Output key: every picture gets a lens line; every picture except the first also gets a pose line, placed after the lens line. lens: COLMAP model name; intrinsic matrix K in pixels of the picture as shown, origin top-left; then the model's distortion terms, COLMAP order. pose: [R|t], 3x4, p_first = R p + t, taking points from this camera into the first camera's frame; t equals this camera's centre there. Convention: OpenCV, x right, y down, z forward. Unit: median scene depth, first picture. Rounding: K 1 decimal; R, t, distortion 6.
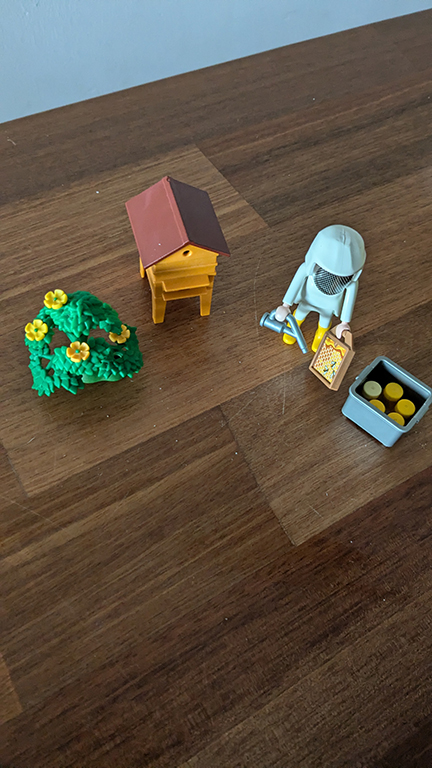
lens RADIAL K [[682.2, 0, 216.0], [0, 682.2, 384.0], [0, 0, 1]] dist [0.014539, -0.109343]
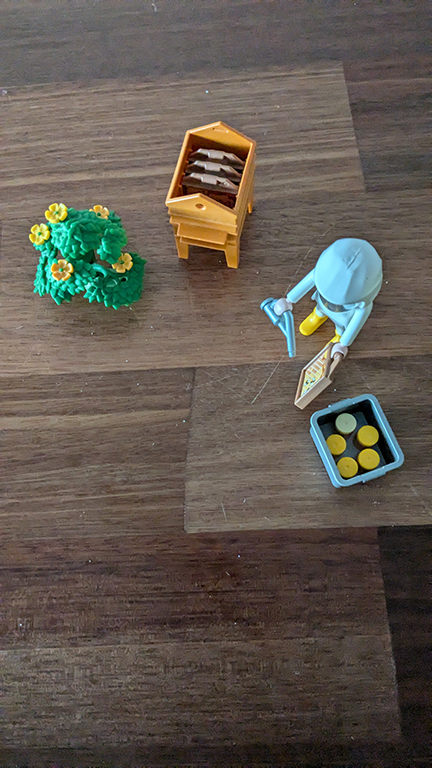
lens RADIAL K [[682.2, 0, 216.0], [0, 682.2, 384.0], [0, 0, 1]] dist [0.014539, -0.109343]
pose [[0.852169, 0.426627, -0.302981, 0.360438], [-0.336009, 0.890017, 0.308168, -0.277276], [0.401132, -0.160807, 0.901795, 0.146207]]
